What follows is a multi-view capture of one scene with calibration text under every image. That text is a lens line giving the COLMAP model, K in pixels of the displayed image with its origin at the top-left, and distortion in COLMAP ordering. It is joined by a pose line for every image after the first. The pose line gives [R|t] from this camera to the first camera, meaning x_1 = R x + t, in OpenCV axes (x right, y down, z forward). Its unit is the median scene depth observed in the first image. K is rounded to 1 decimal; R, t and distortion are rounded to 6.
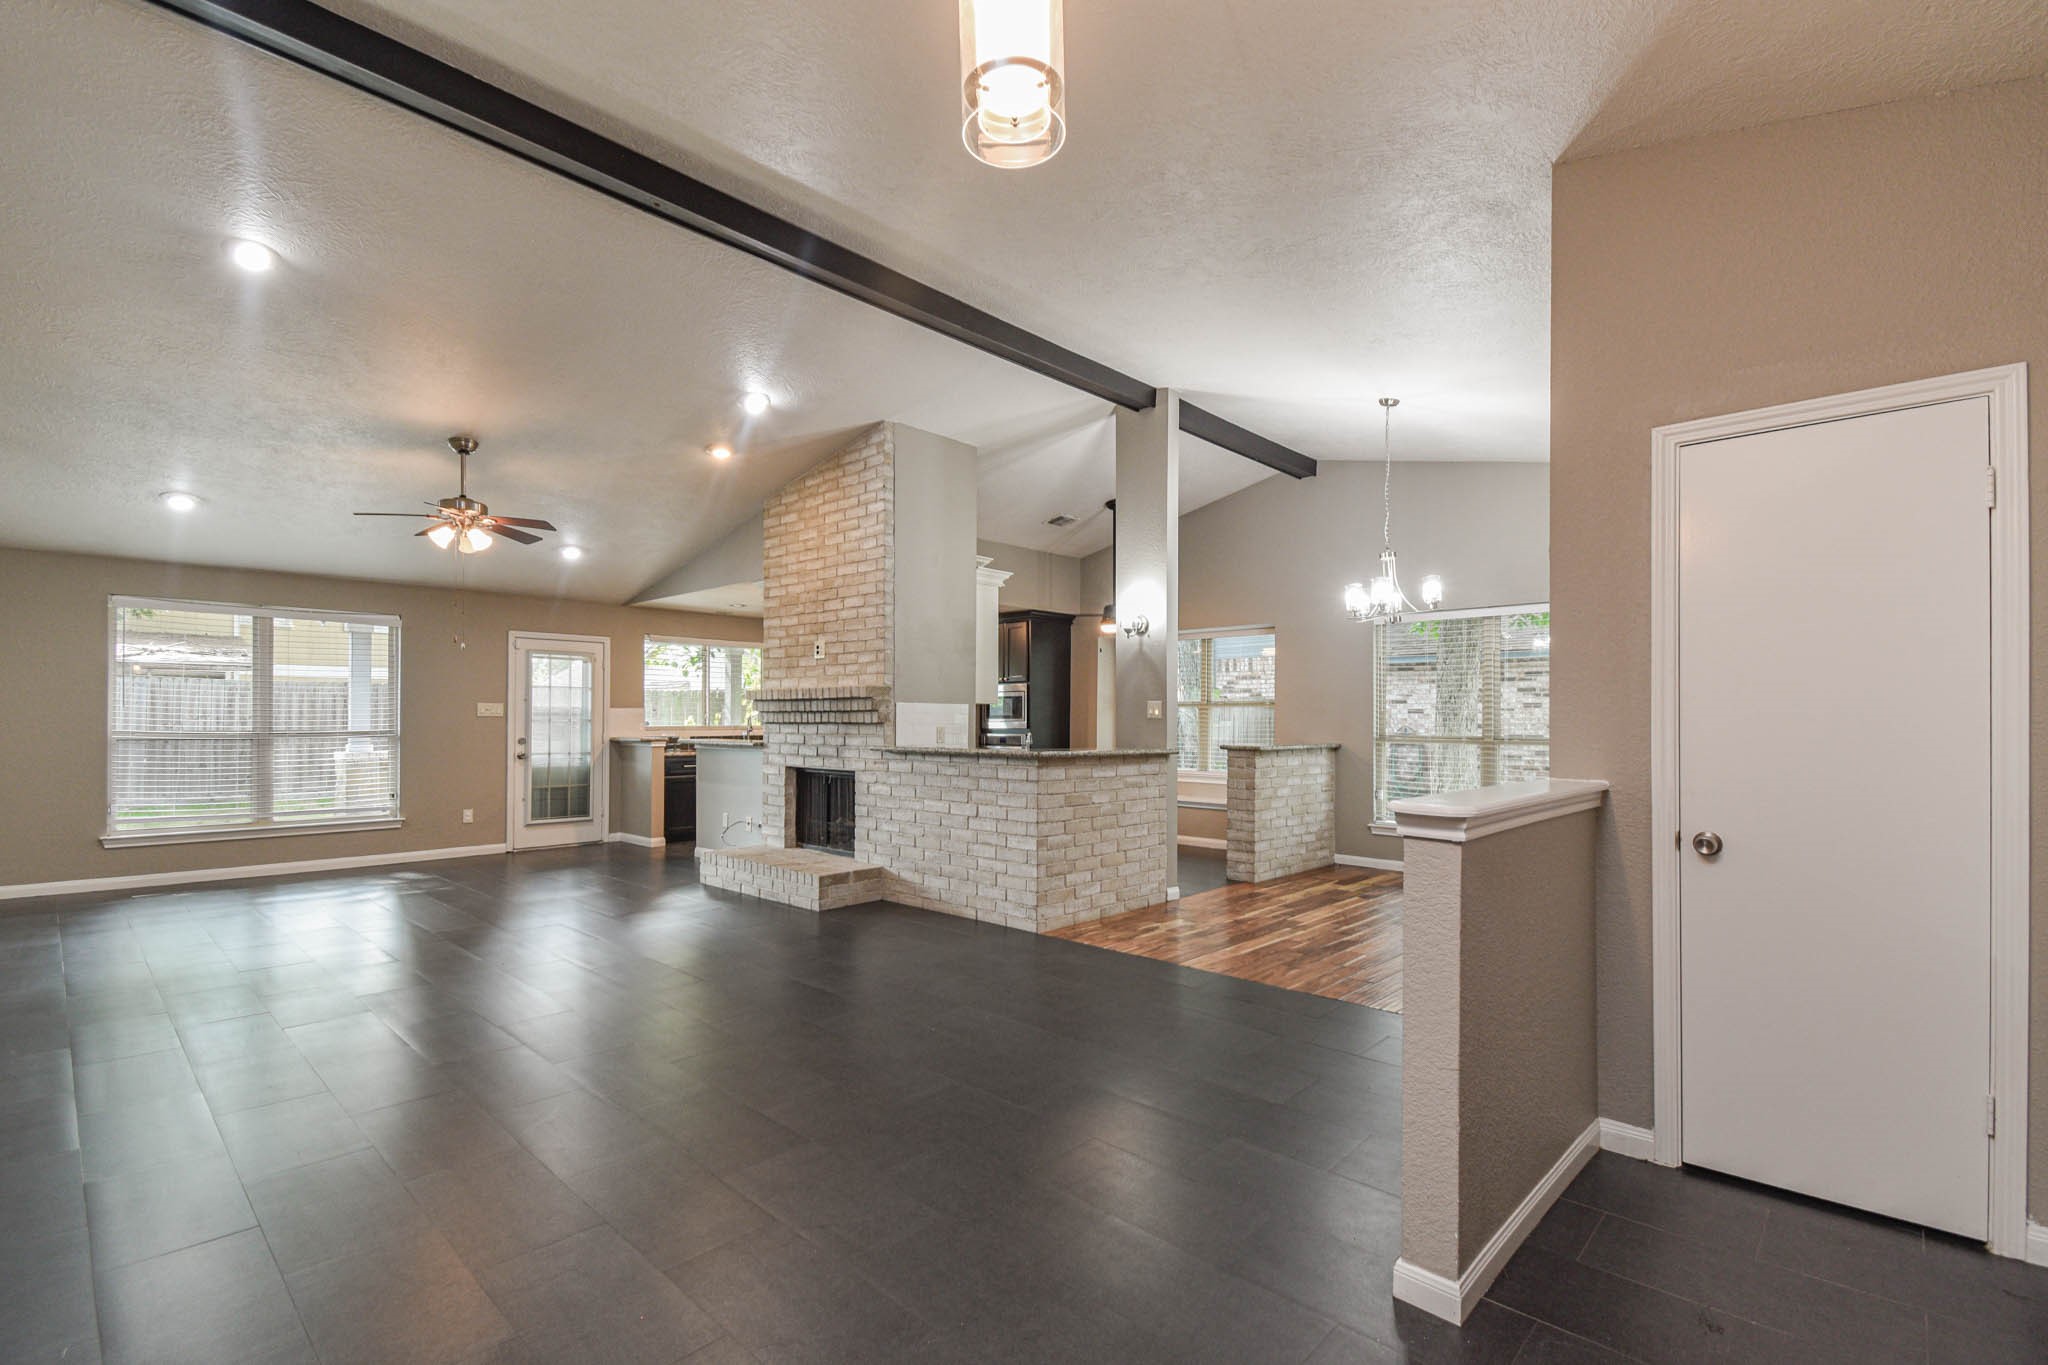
lens RADIAL K [[919.9, 0, 1021.0], [0, 919.9, 697.9], [0, 0, 1]] dist [0.042726, -0.029899]
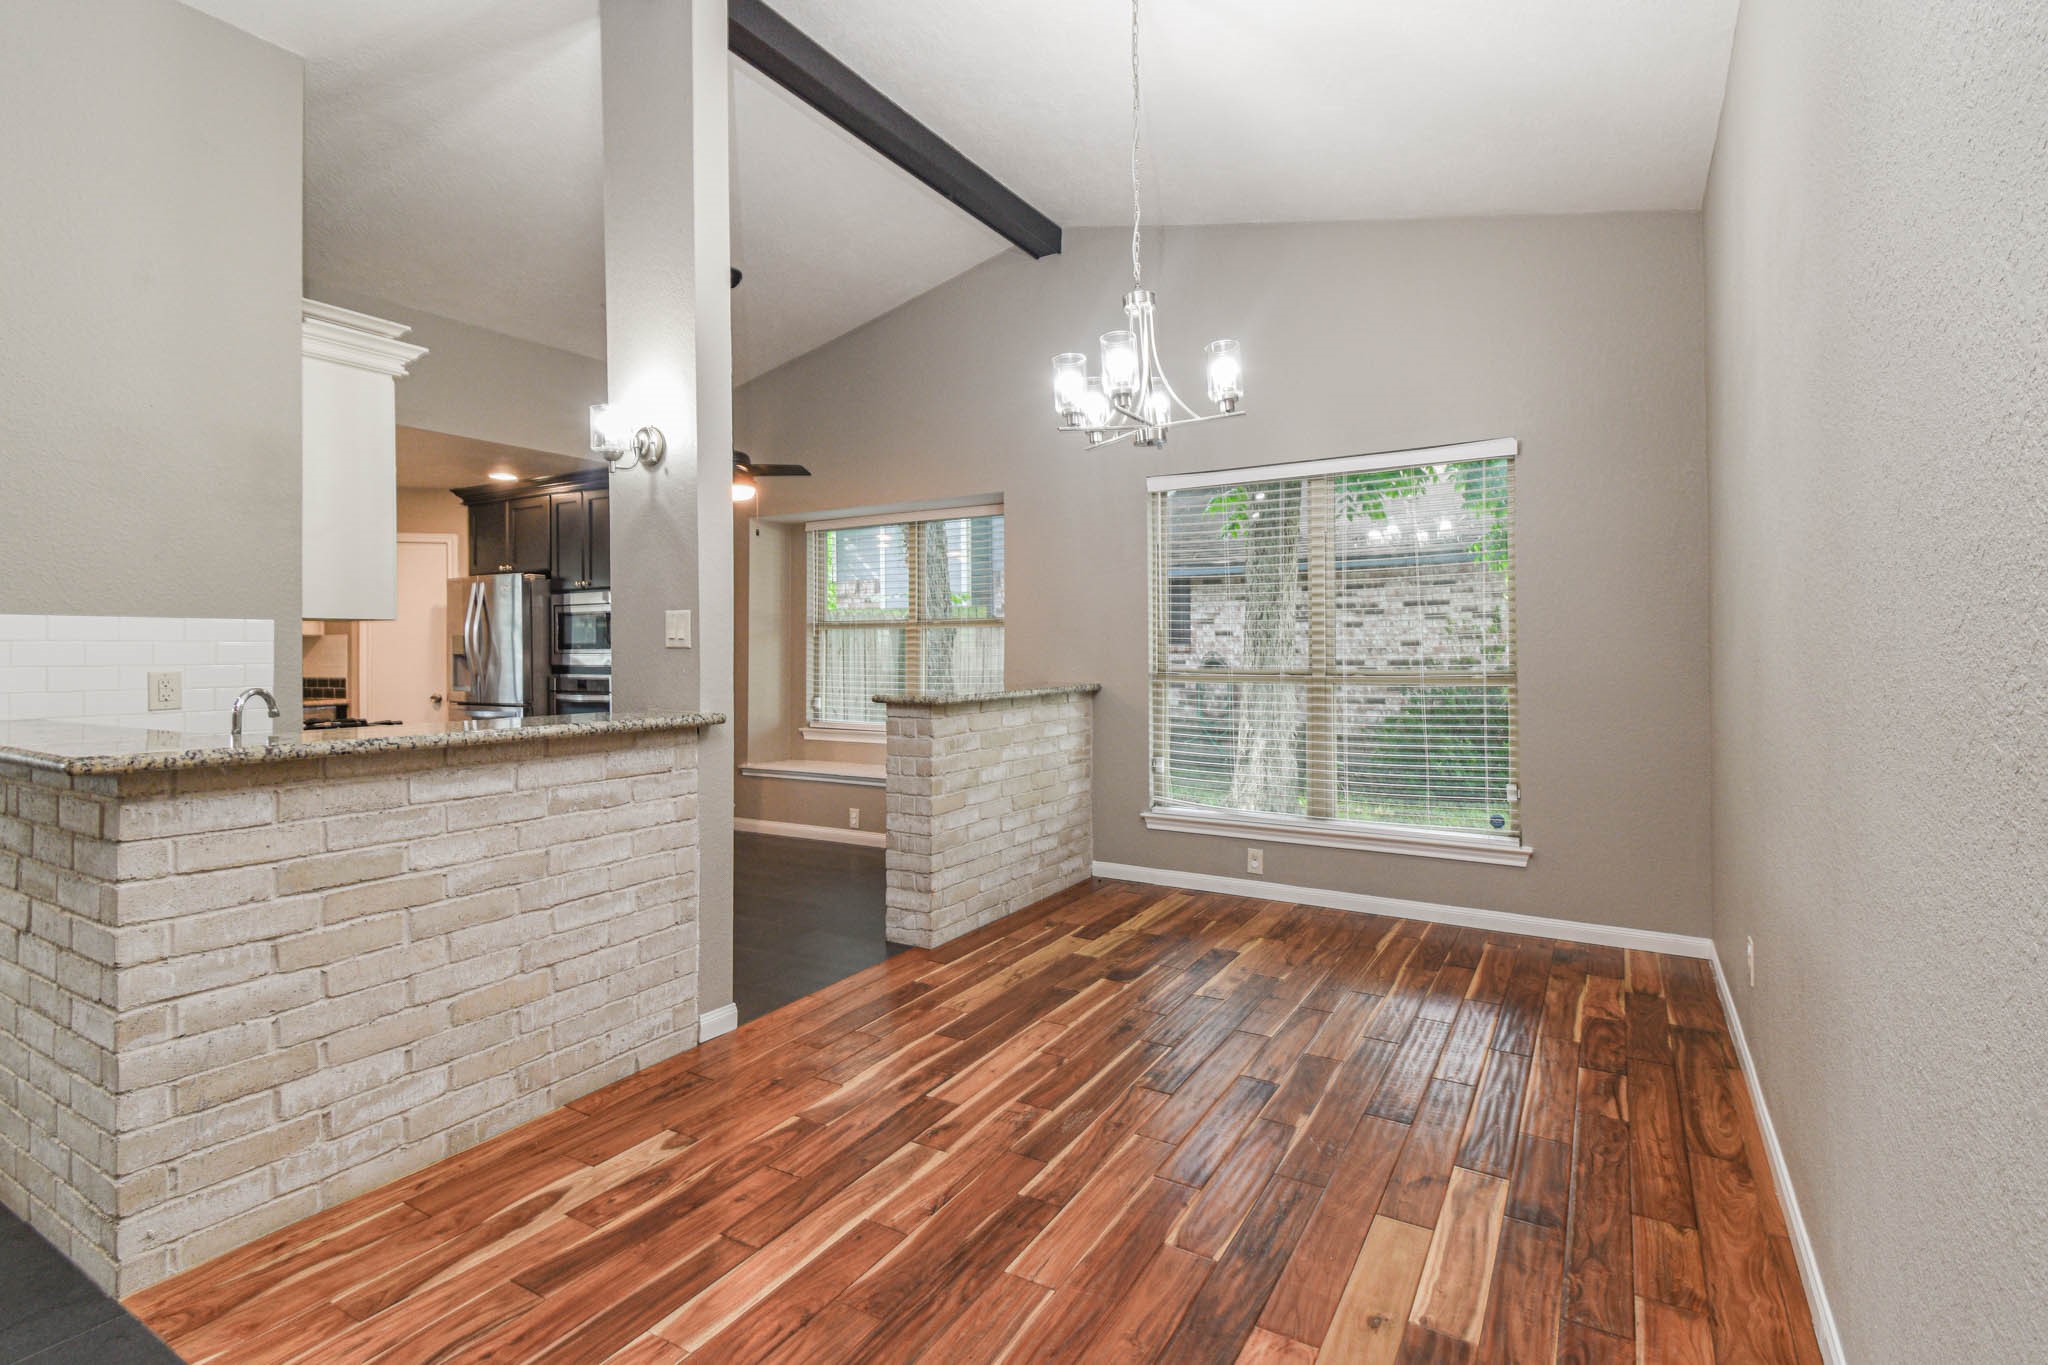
lens RADIAL K [[942.9, 0, 1069.5], [0, 942.9, 636.5], [0, 0, 1]] dist [0.026555, -0.000345]
pose [[0.973414, -0.009124, 0.228873, 0.202913], [0.006373, 0.999898, 0.012758, 0.010498], [-0.228966, -0.010960, 0.973373, 0.435965]]
